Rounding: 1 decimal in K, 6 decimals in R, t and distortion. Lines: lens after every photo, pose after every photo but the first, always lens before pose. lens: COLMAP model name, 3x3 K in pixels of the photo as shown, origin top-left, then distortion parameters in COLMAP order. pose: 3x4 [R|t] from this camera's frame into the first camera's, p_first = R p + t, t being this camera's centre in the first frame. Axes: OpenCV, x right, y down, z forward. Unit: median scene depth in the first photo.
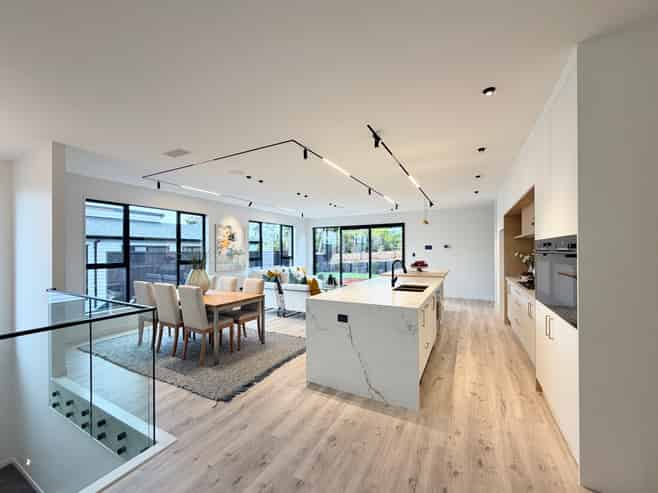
lens RADIAL K [[265.2, 0, 325.5], [0, 265.2, 250.5], [0, 0, 1]] dist [-0.000349, 0.000058]
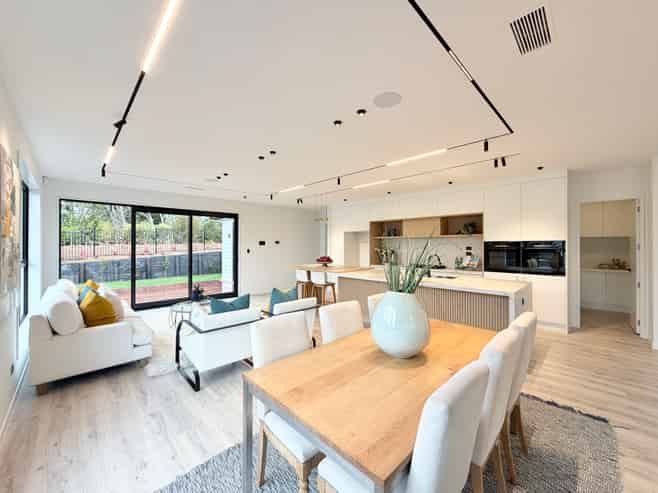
lens RADIAL K [[263.0, 0, 327.1], [0, 263.0, 245.4], [0, 0, 1]] dist [0.000018, 0.000070]
pose [[0.294209, 0.006863, 0.955716, -0.916489], [-0.003424, 0.999975, -0.006126, 0.002464], [-0.955735, -0.001470, 0.294225, 1.009823]]
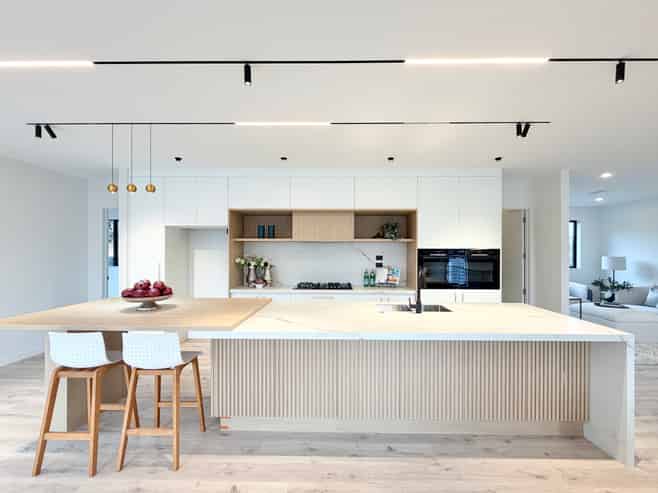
lens RADIAL K [[287.7, 0, 336.0], [0, 287.7, 254.5], [0, 0, 1]] dist [0.000579, 0.000128]
pose [[-0.466239, 0.000195, 0.884659, -0.244279], [-0.000517, 1.000000, -0.000493, -0.005837], [-0.884659, -0.000687, -0.466239, 1.398768]]
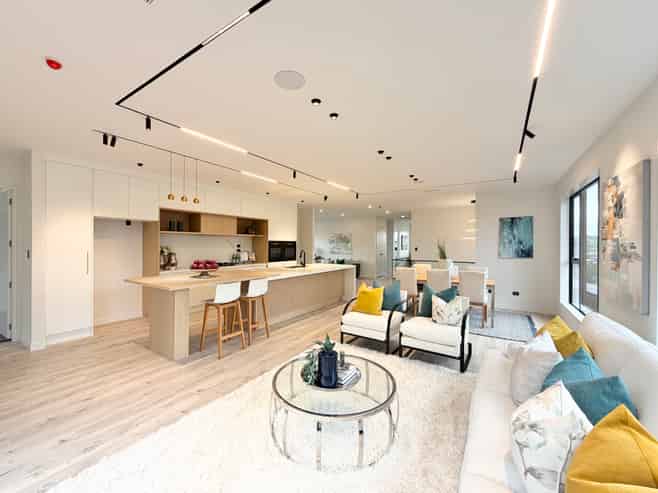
lens RADIAL K [[263.0, 0, 327.1], [0, 263.0, 245.4], [0, 0, 1]] dist [0.000018, 0.000070]
pose [[-0.996614, 0.001006, 0.082213, -0.004254], [0.001143, 0.999998, 0.001611, 0.001628], [-0.082211, 0.001699, -0.996613, 2.384241]]
